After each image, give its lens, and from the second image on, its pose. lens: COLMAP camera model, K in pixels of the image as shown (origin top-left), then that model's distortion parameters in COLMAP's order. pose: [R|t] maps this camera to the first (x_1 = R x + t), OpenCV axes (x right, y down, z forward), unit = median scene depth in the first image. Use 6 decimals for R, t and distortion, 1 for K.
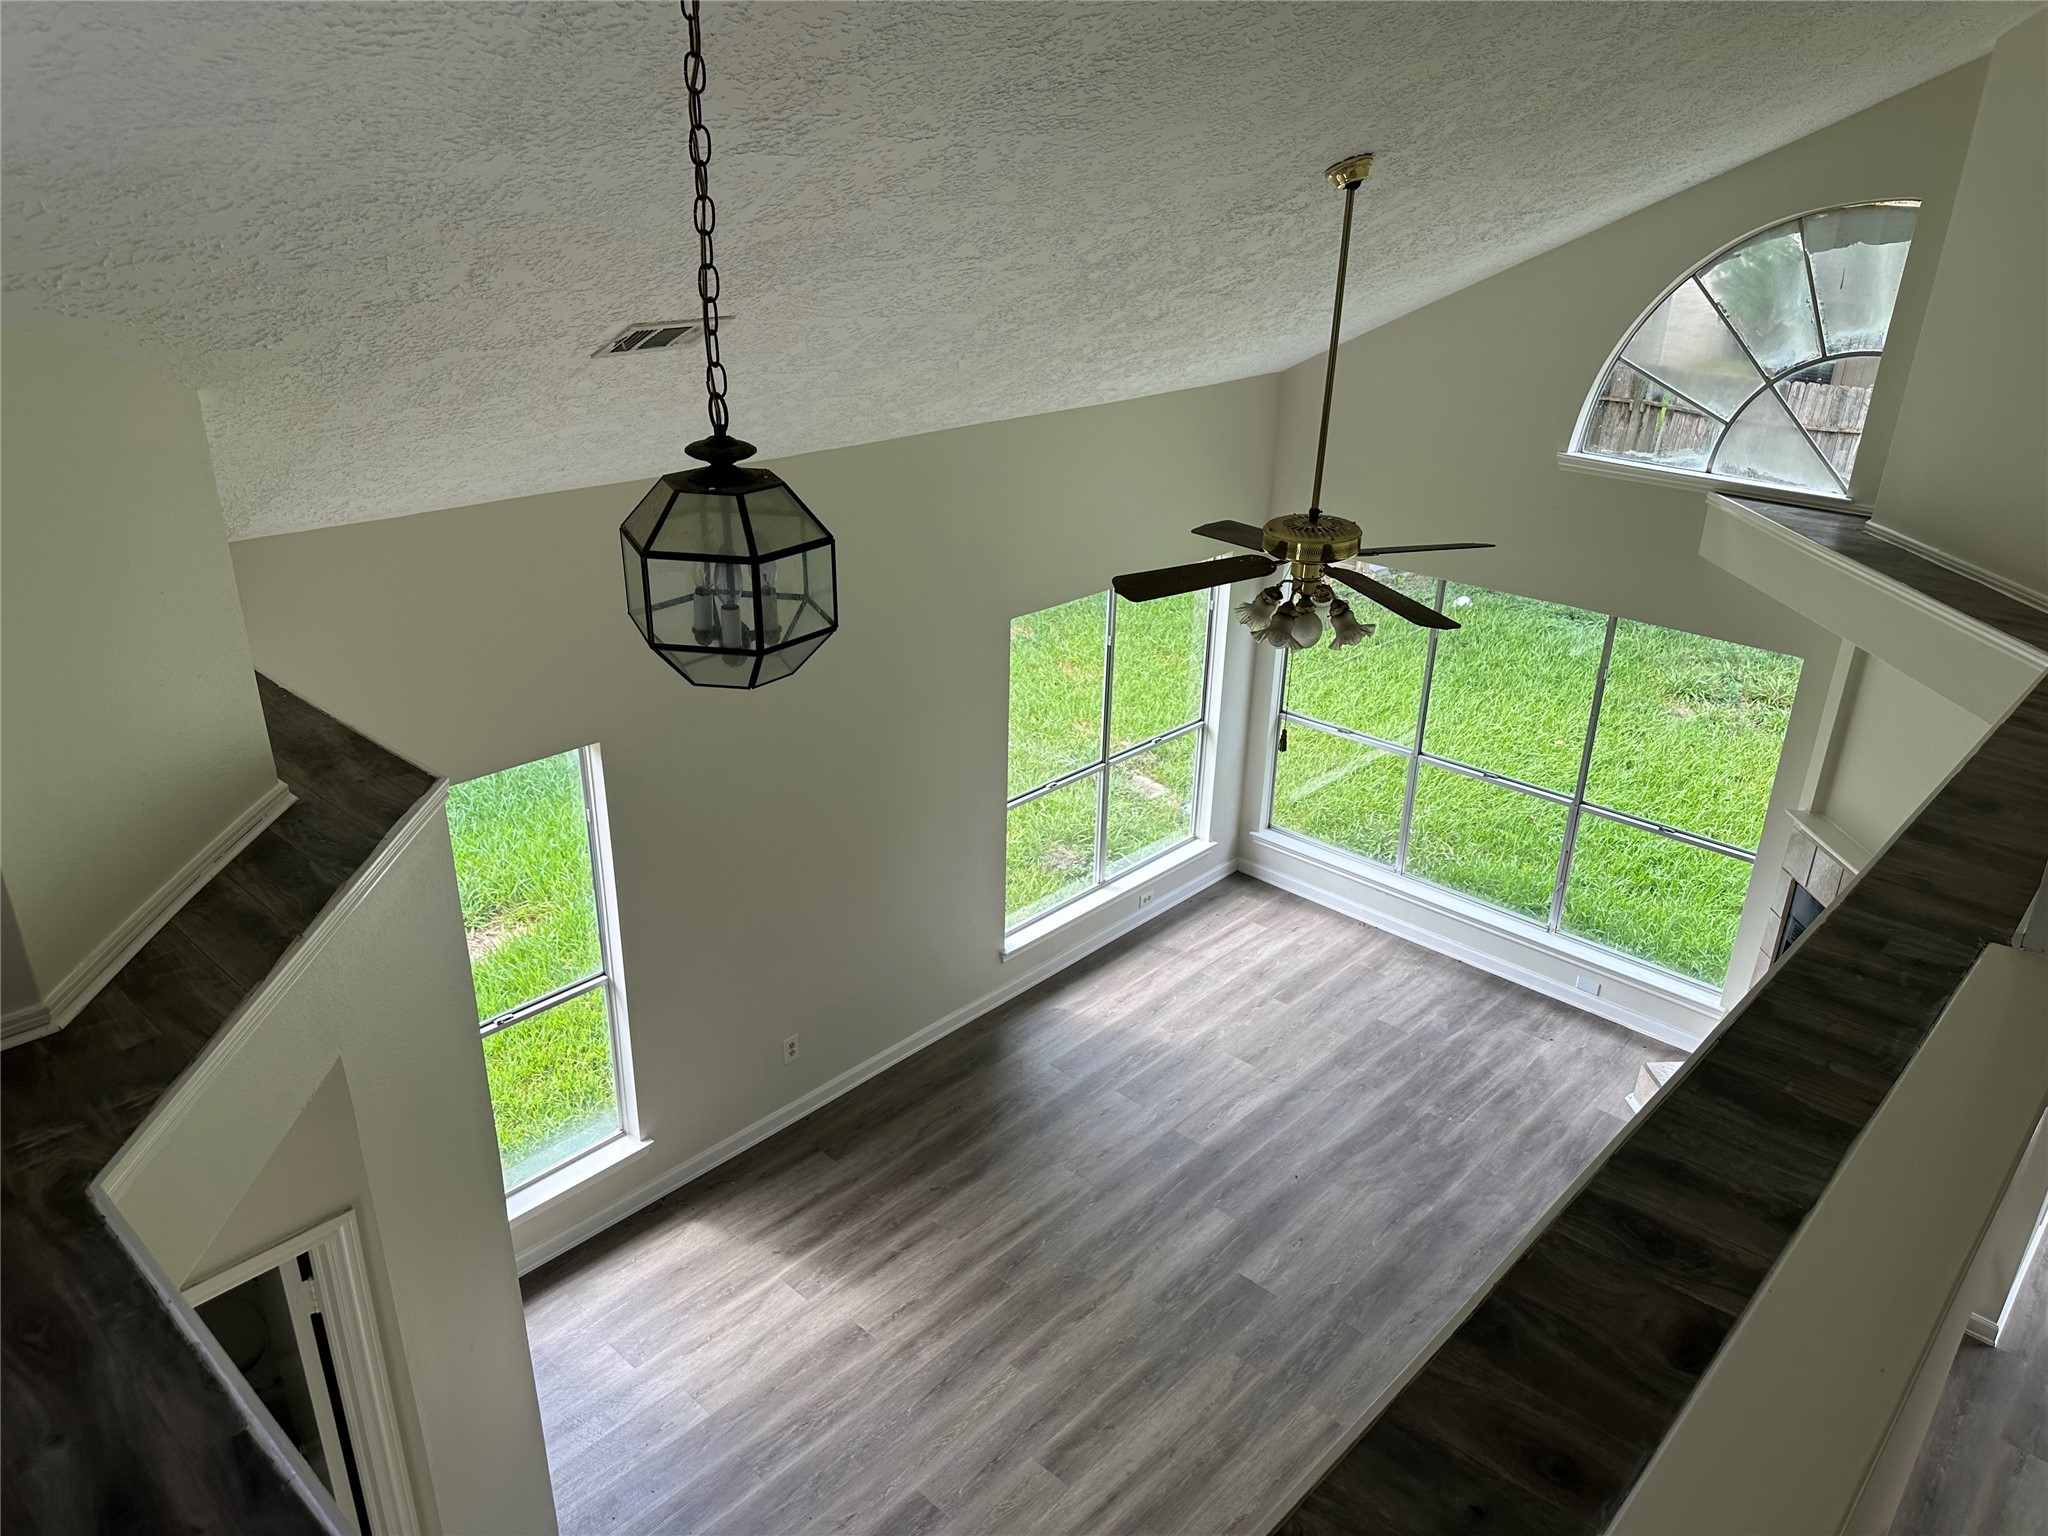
lens RADIAL K [[1452.4, 0, 1009.5], [0, 1452.4, 762.4], [0, 0, 1]] dist [0.035911, -0.039633]
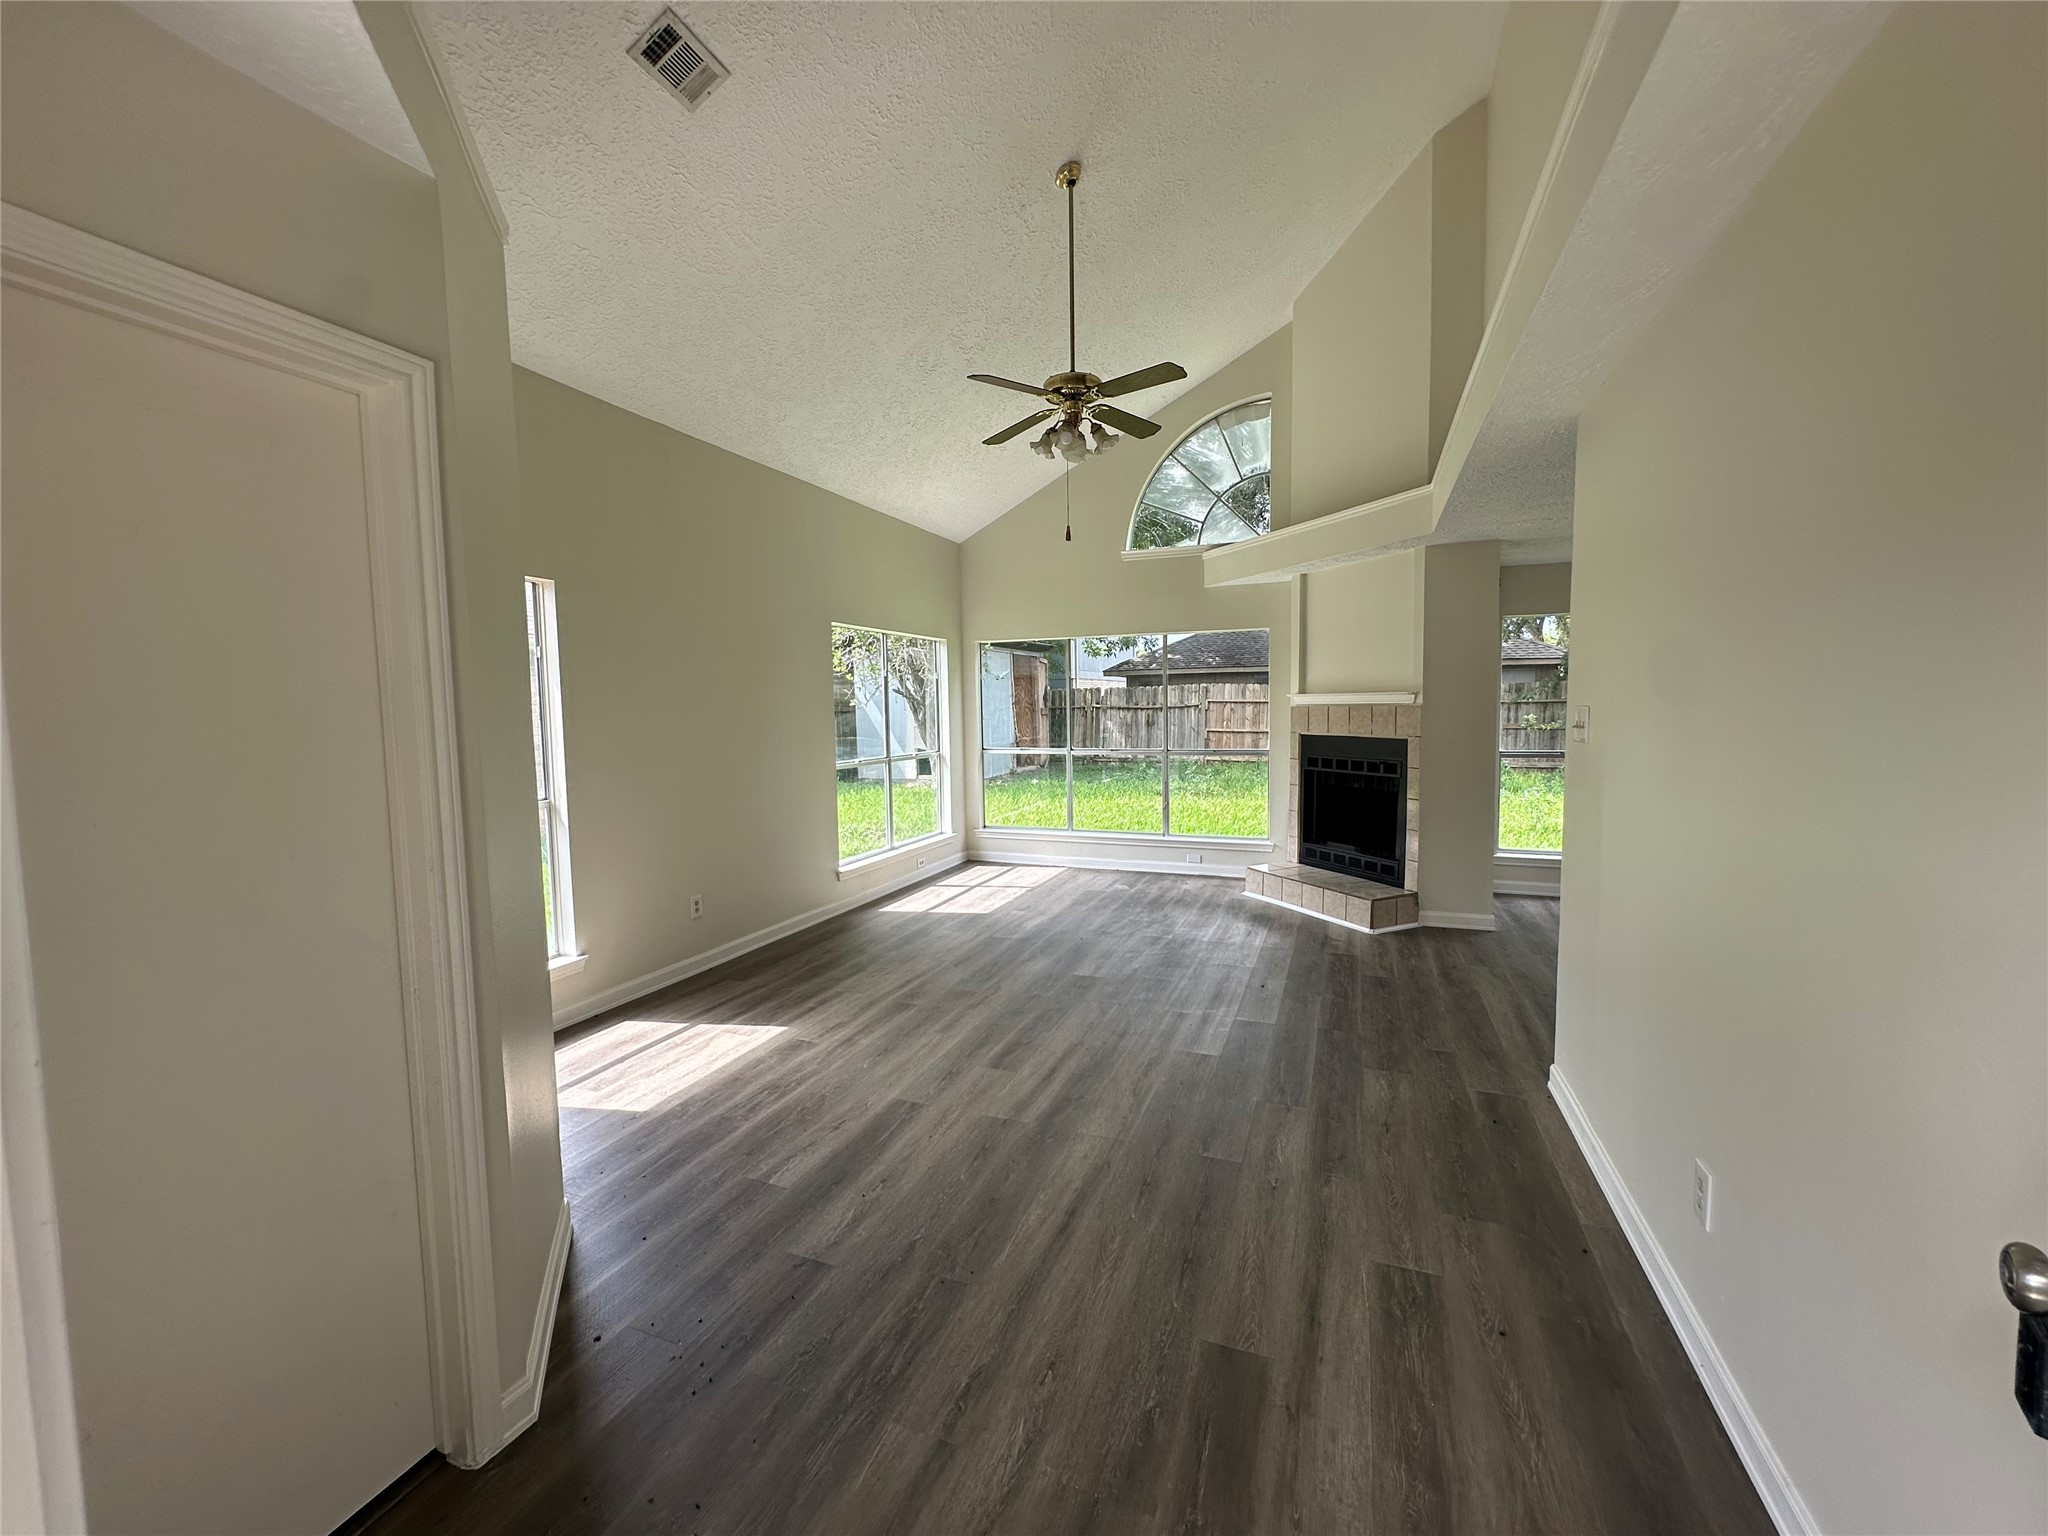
lens RADIAL K [[820.6, 0, 1030.0], [0, 820.6, 762.2], [0, 0, 1]] dist [-0.000178, 0.000469]
pose [[0.926162, -0.057016, 0.372791, -0.157305], [0.179929, 0.935548, -0.303932, 0.391003], [-0.331435, 0.348566, 0.876728, 0.264435]]
